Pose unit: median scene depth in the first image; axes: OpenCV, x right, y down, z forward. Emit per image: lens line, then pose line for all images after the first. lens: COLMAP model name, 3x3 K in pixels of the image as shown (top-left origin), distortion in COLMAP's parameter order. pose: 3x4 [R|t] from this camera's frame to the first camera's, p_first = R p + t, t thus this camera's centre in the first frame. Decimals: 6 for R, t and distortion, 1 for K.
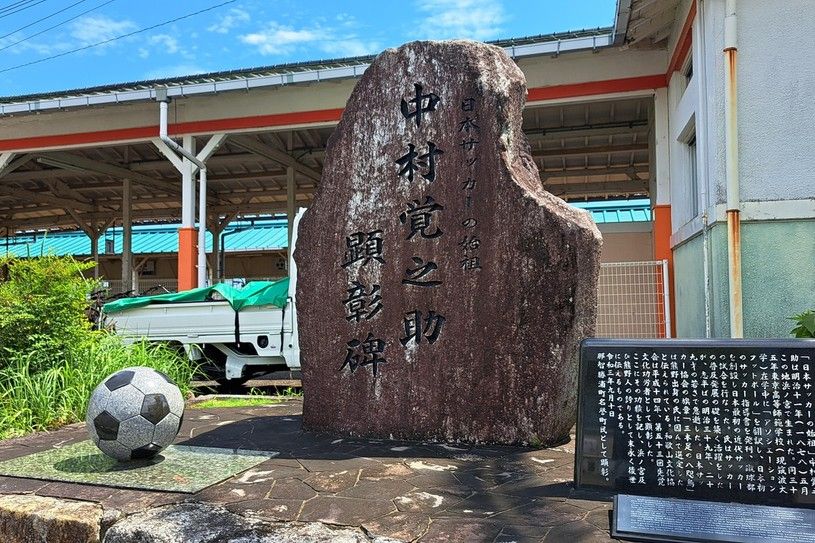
lens RADIAL K [[658.3, 0, 406.7], [0, 658.3, 276.6], [0, 0, 1]] dist [0.076868, -0.084033]
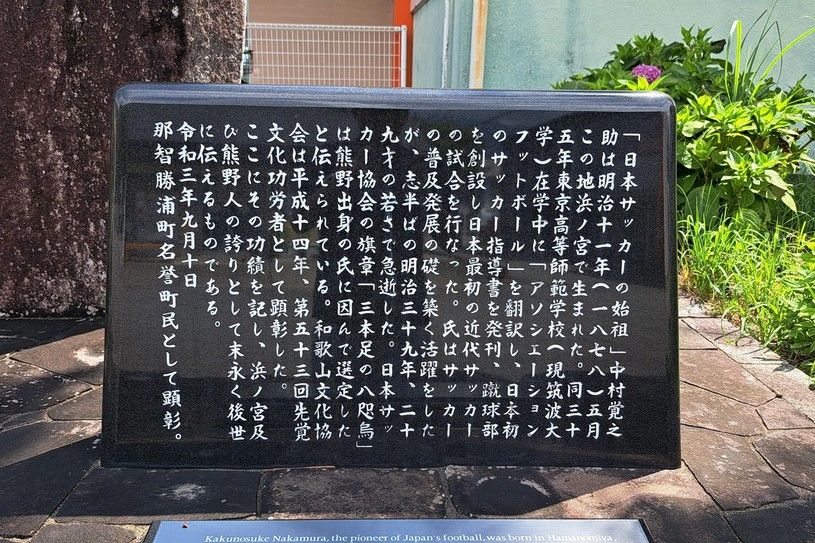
lens RADIAL K [[658.3, 0, 406.7], [0, 658.3, 276.6], [0, 0, 1]] dist [0.076868, -0.084033]
pose [[0.933991, -0.062451, 0.351795, 0.301091], [-0.050287, 0.951829, 0.302476, 0.083214], [-0.353739, -0.300201, 0.885860, 0.633156]]
